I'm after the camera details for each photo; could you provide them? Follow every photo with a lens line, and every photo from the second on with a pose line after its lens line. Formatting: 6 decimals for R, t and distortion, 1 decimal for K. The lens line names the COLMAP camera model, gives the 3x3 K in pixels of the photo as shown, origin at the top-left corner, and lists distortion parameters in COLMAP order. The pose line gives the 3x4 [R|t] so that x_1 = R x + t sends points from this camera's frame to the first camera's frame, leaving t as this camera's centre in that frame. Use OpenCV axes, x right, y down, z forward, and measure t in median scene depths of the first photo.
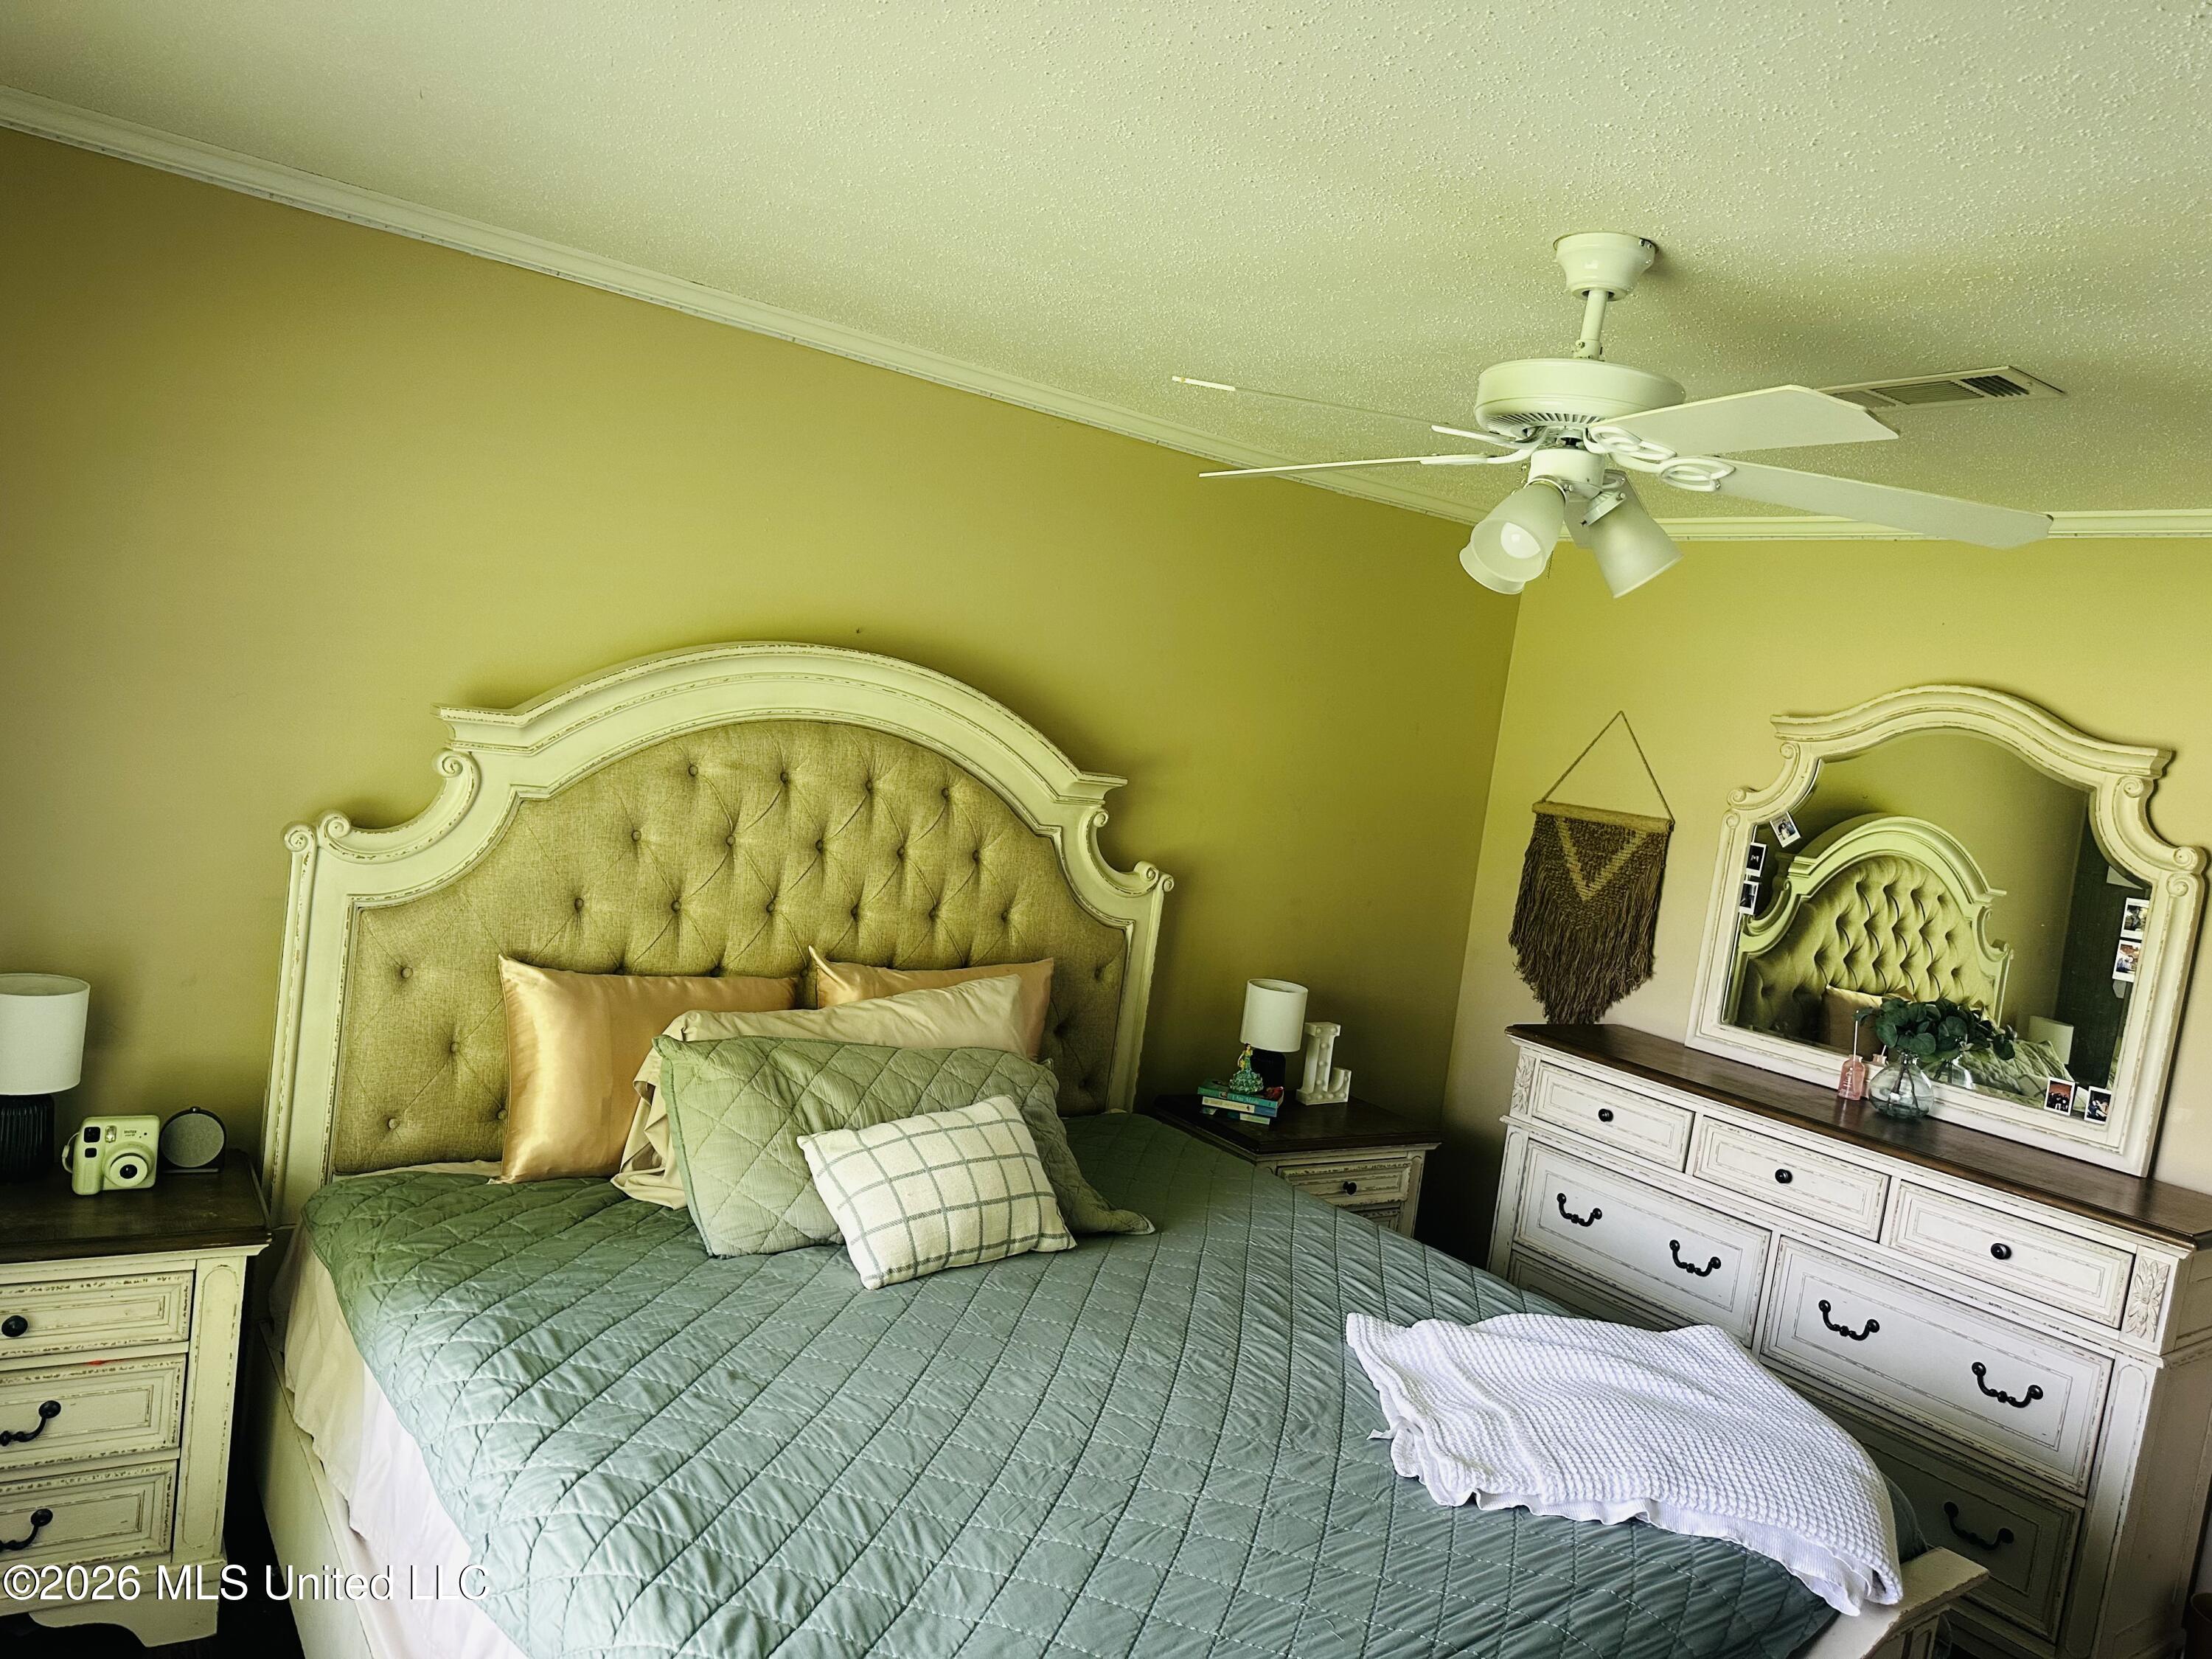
lens RADIAL K [[1548.3, 0, 1109.6], [0, 1548.3, 851.7], [0, 0, 1]] dist [0.099211, -0.107249]
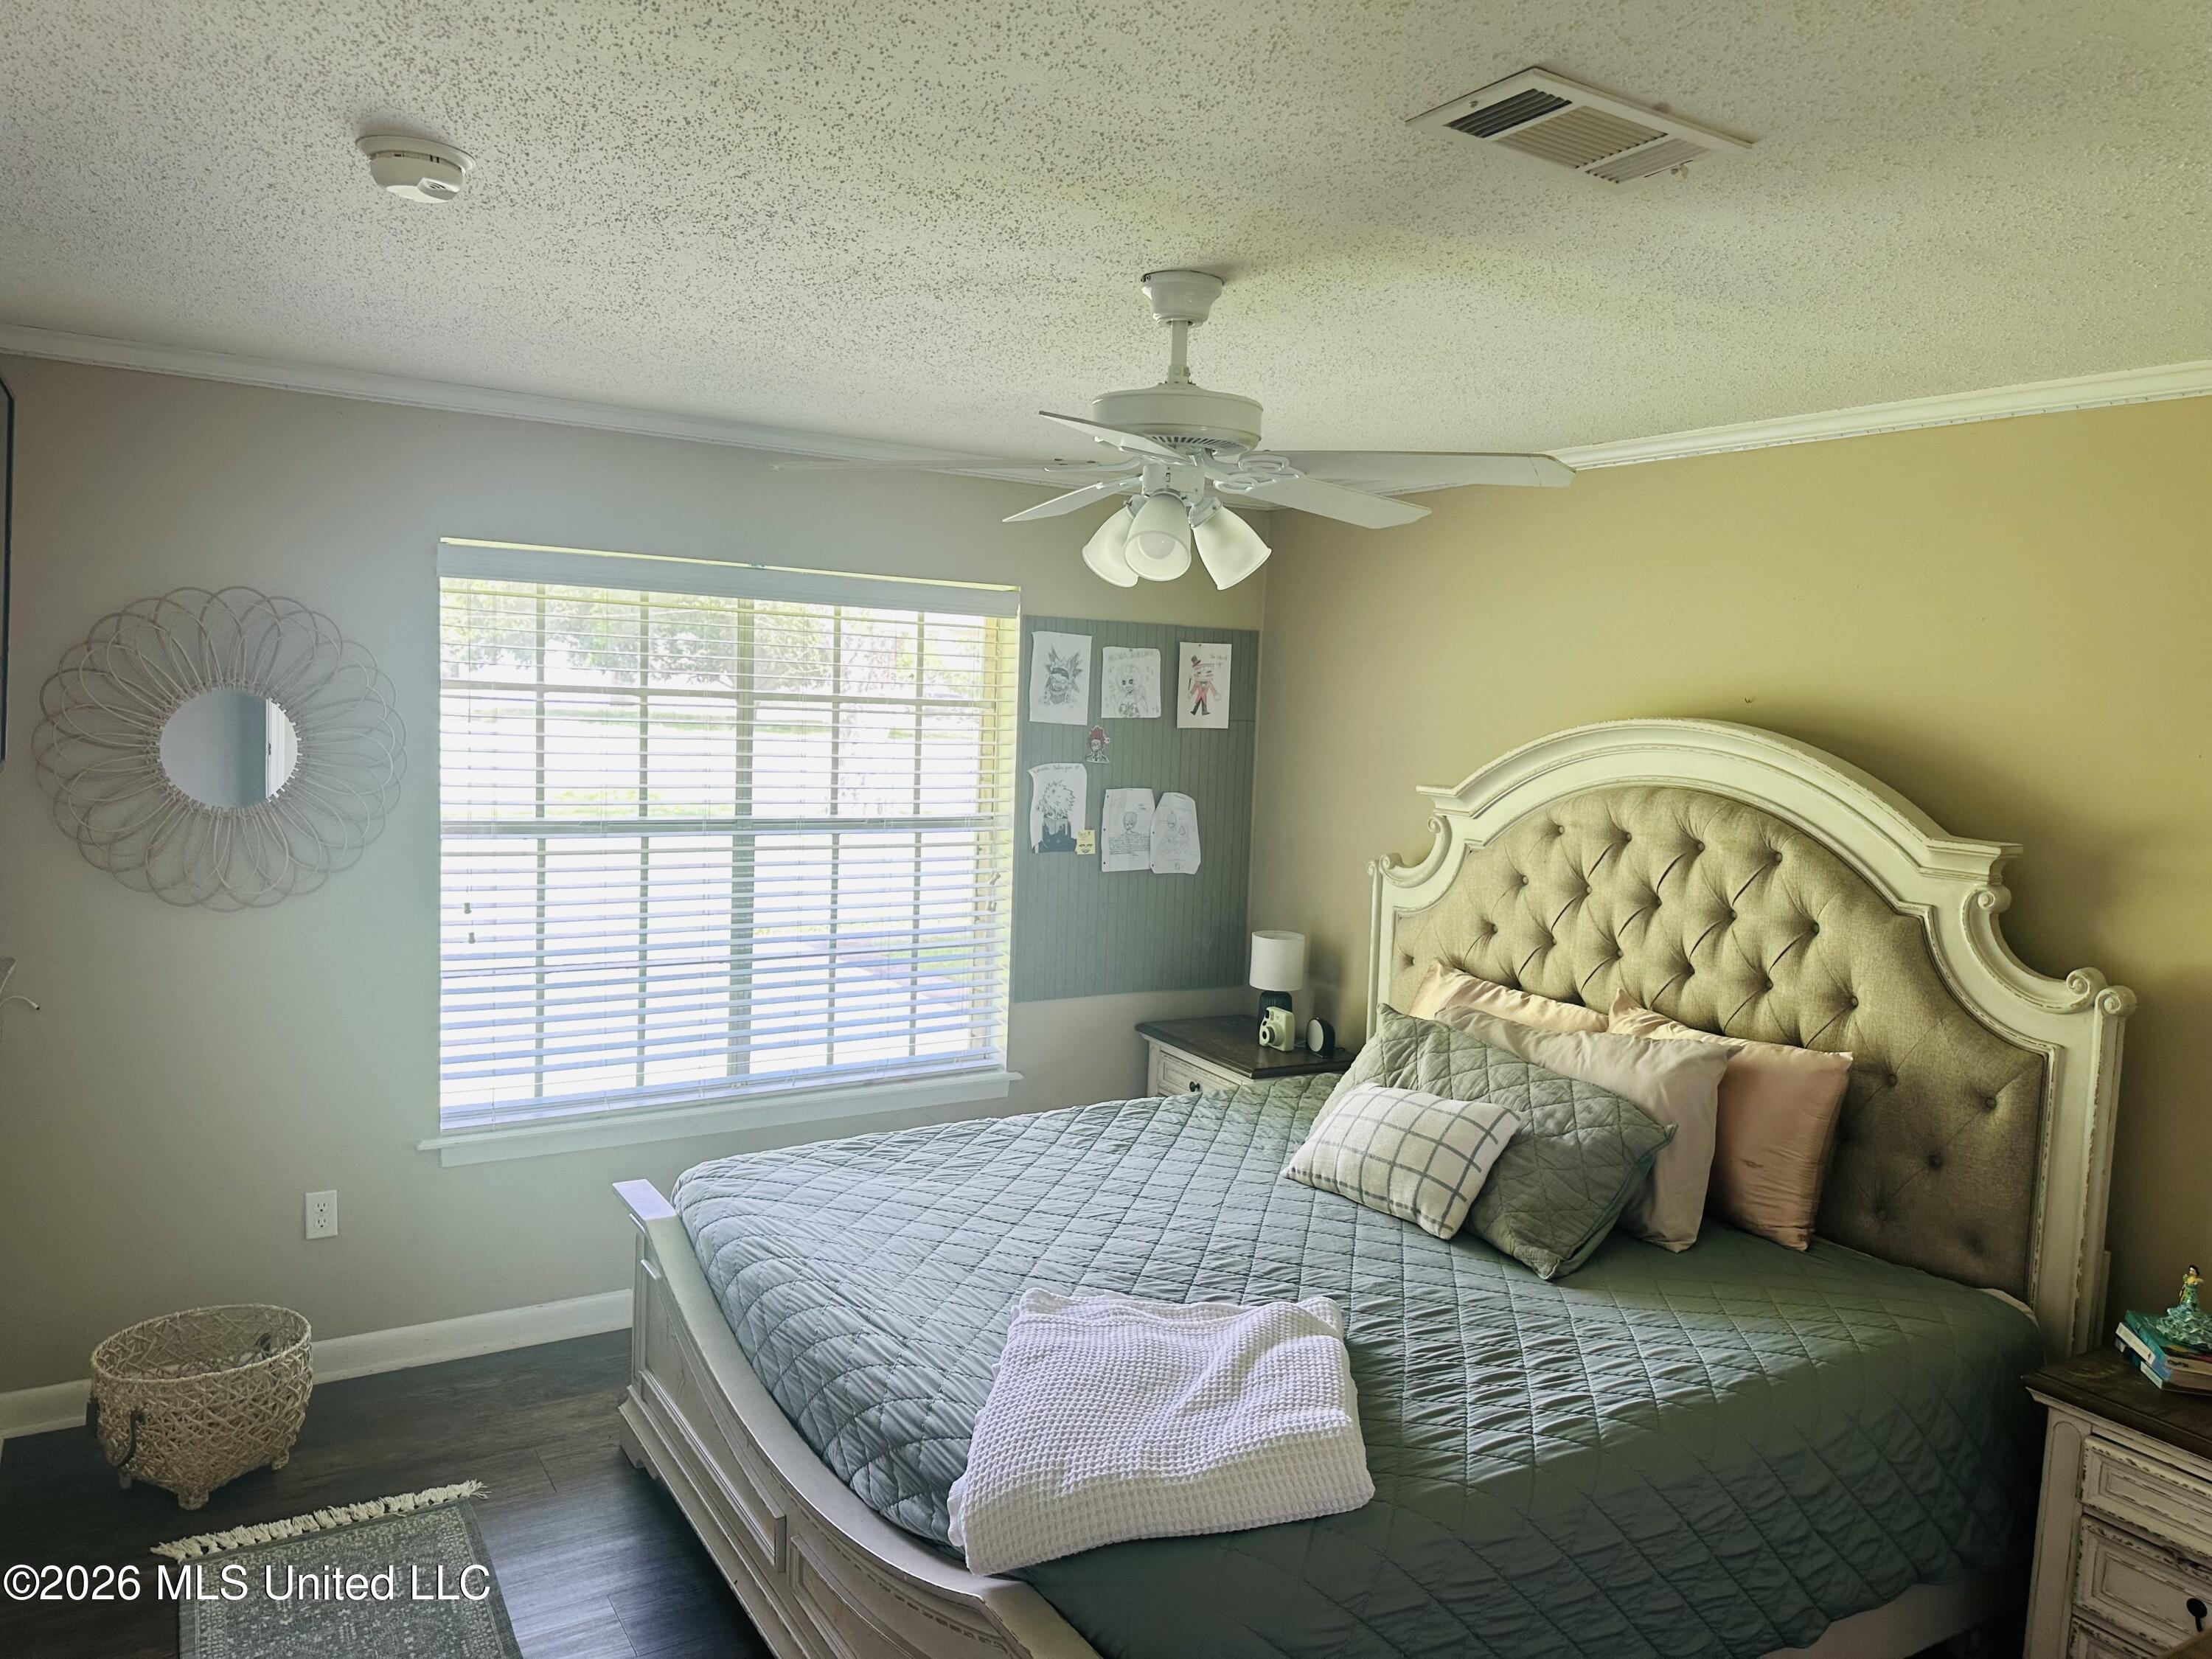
lens RADIAL K [[1548.3, 0, 1117.0], [0, 1548.3, 821.3], [0, 0, 1]] dist [0.099211, -0.107249]
pose [[-0.072023, -0.054058, -0.995937, 0.938440], [-0.143066, 0.988765, -0.043323, 0.042632], [0.987089, 0.139364, -0.078947, 0.715240]]
